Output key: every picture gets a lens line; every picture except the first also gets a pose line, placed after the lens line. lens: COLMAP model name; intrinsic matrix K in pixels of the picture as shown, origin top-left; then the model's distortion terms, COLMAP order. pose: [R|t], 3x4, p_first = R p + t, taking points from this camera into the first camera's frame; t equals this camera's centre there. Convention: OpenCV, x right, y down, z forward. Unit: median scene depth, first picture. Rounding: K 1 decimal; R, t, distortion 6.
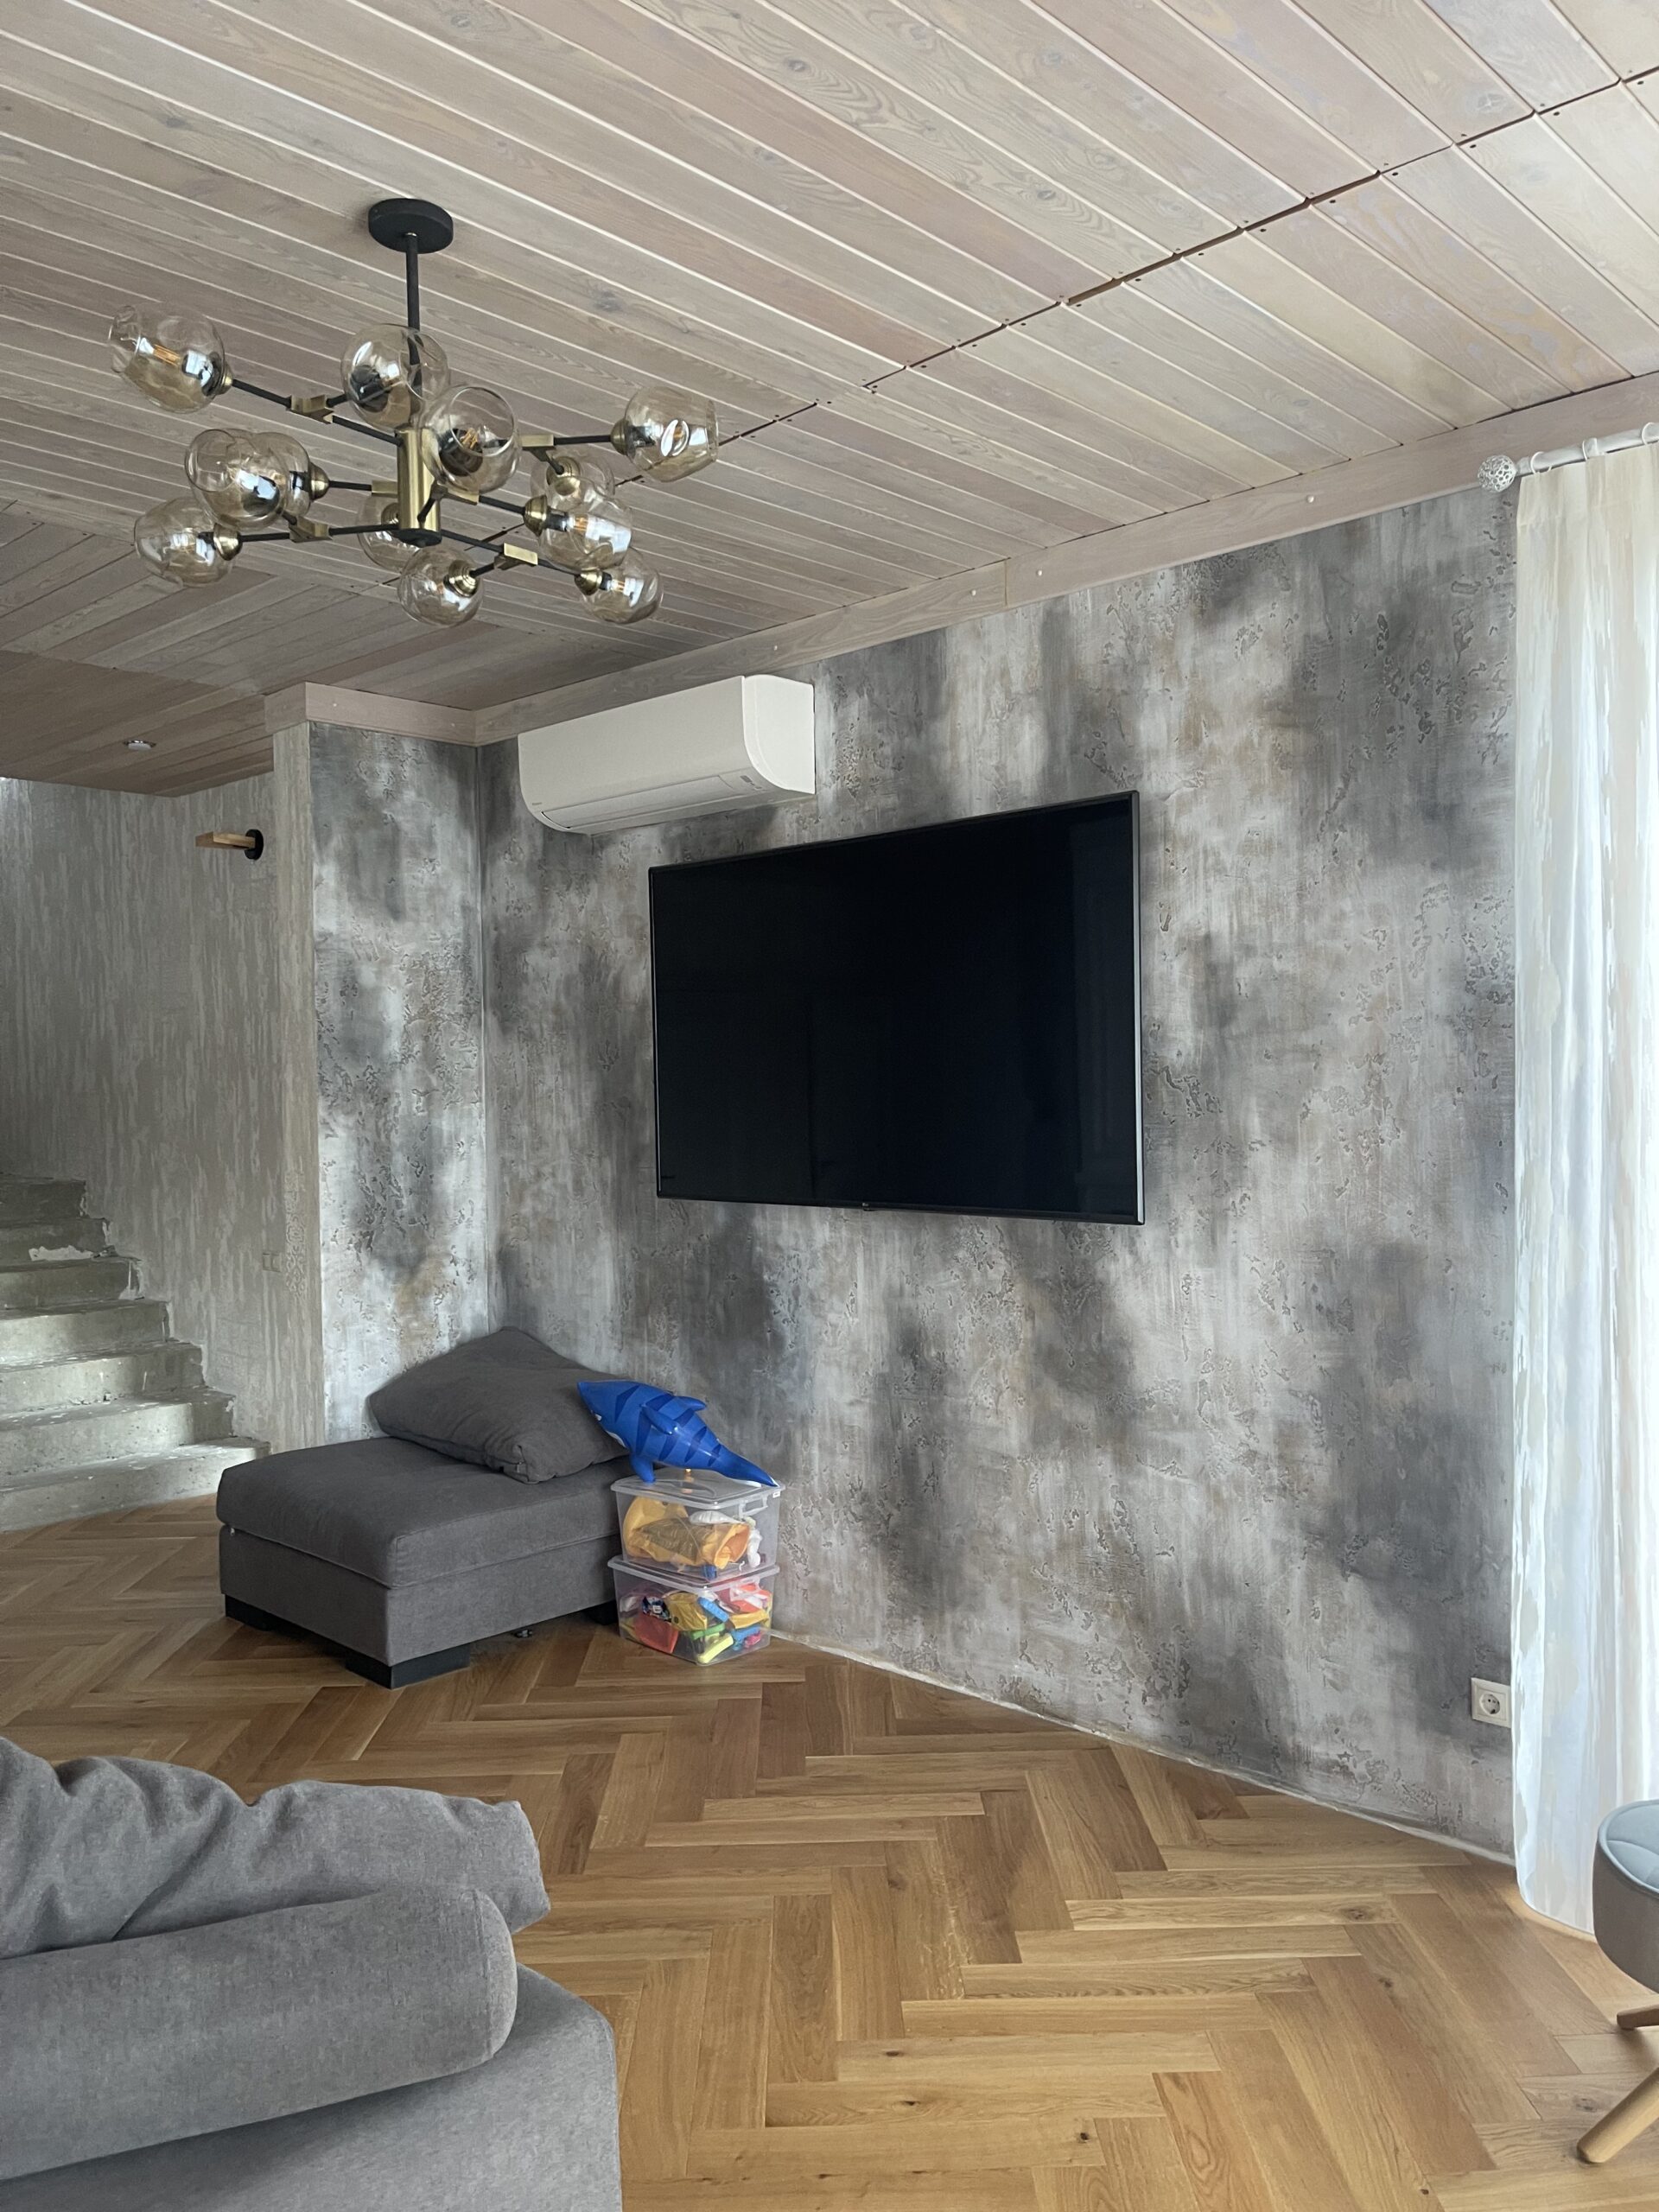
lens RADIAL K [[1678.1, 0, 839.0], [0, 1678.1, 1122.3], [0, 0, 1]] dist [0.050736, -0.064267]
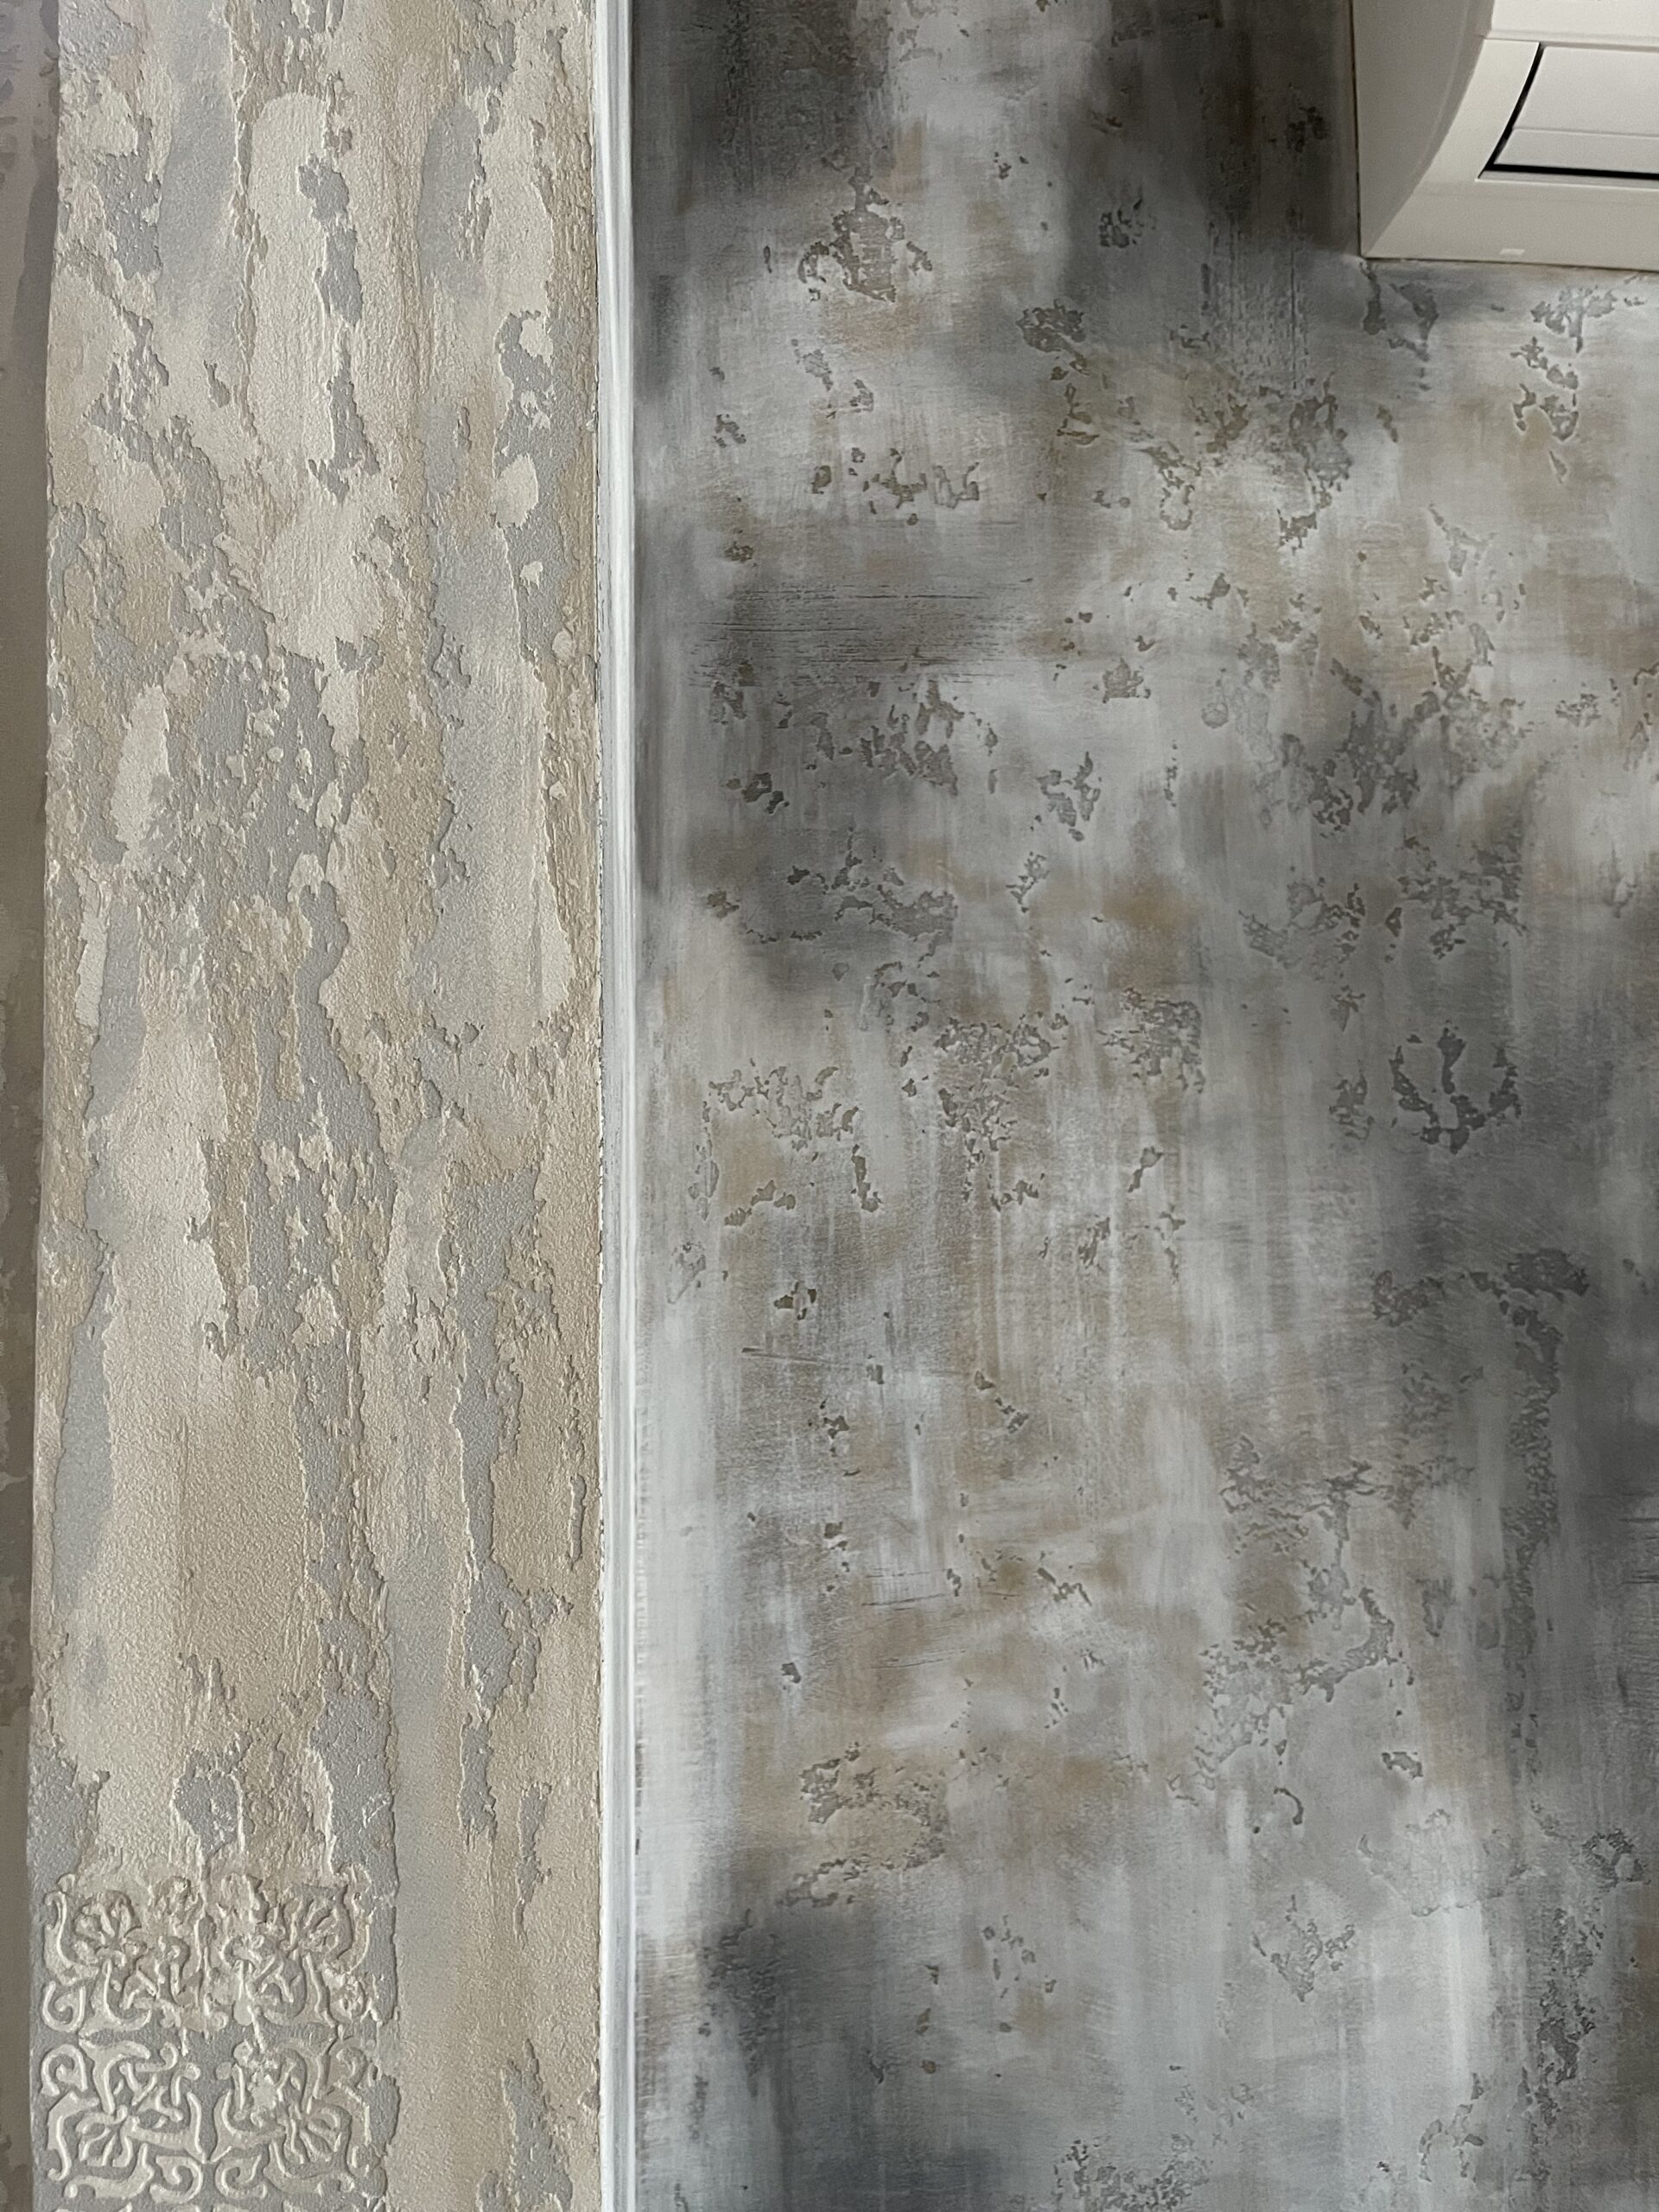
lens RADIAL K [[1678.1, 0, 816.1], [0, 1678.1, 1112.7], [0, 0, 1]] dist [0.050736, -0.064267]
pose [[0.674531, 0.042271, 0.737036, -0.513076], [0.013788, 0.997464, -0.069826, -0.025577], [-0.738118, 0.057262, 0.672237, 1.156560]]
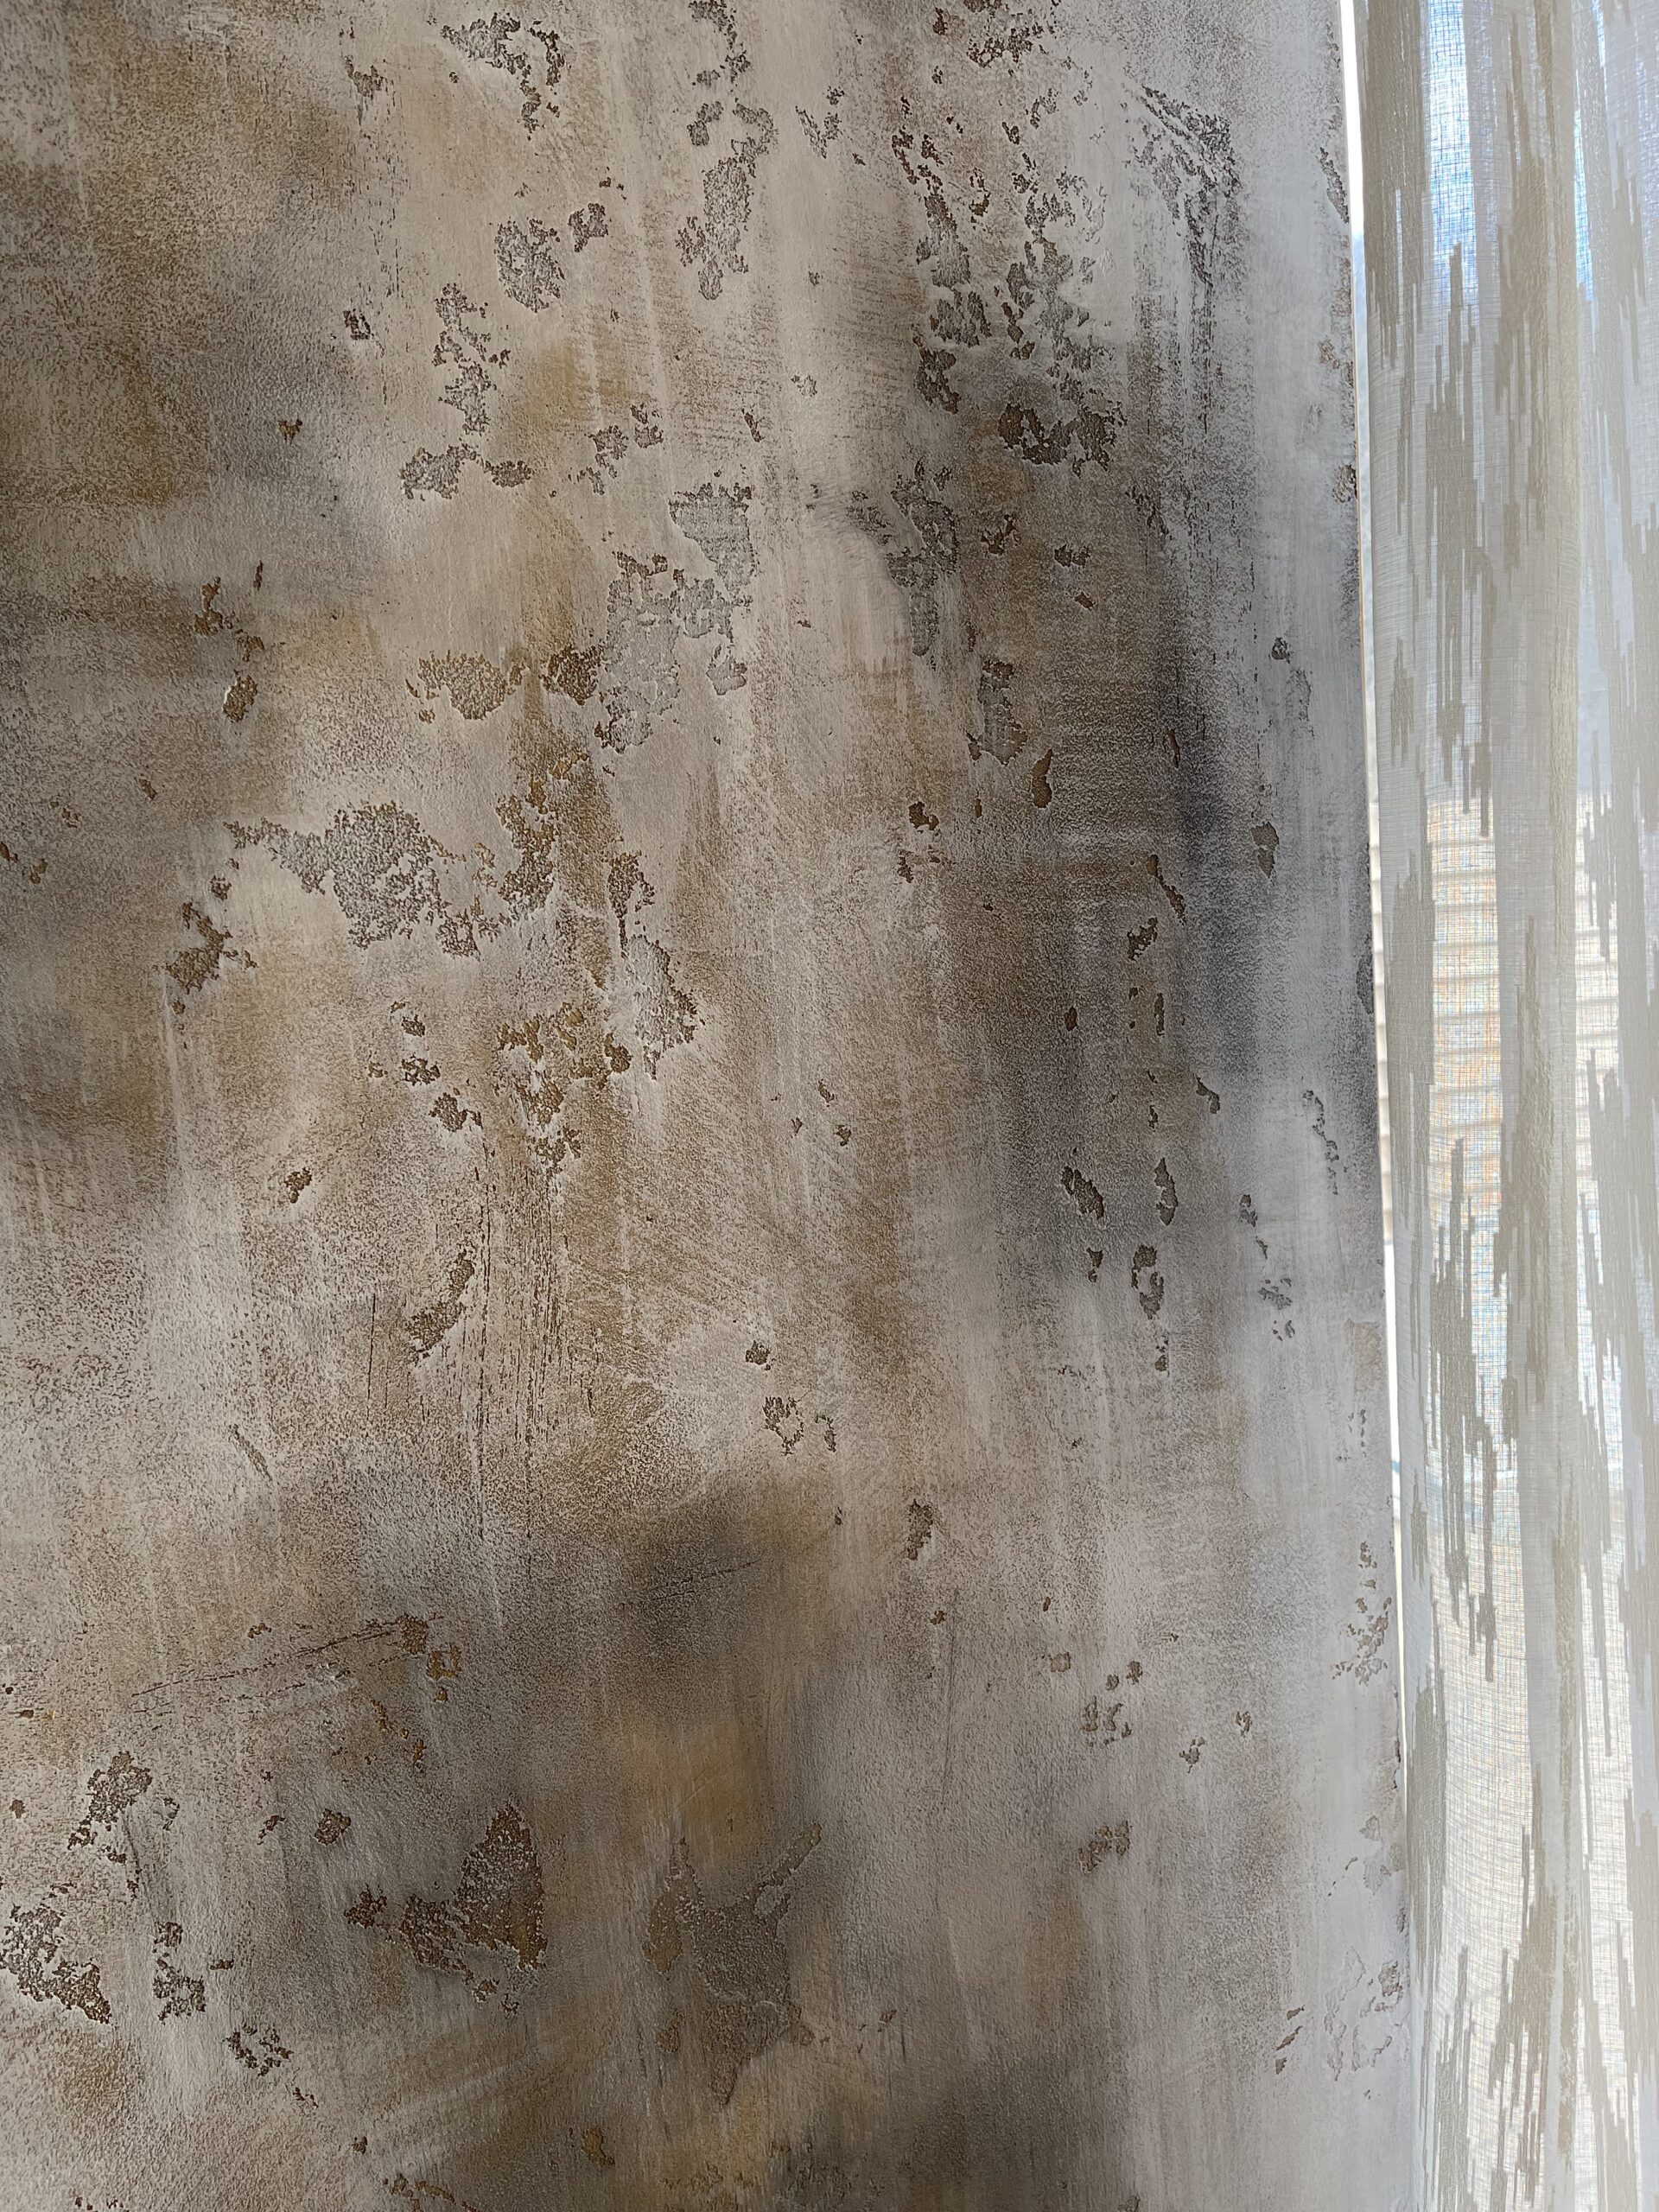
lens RADIAL K [[1678.1, 0, 835.2], [0, 1678.1, 1113.0], [0, 0, 1]] dist [0.050736, -0.064267]
pose [[0.356200, -0.110324, 0.927874, 0.111623], [0.081753, 0.992877, 0.086669, 0.001181], [-0.930826, 0.044985, 0.362682, 0.769472]]
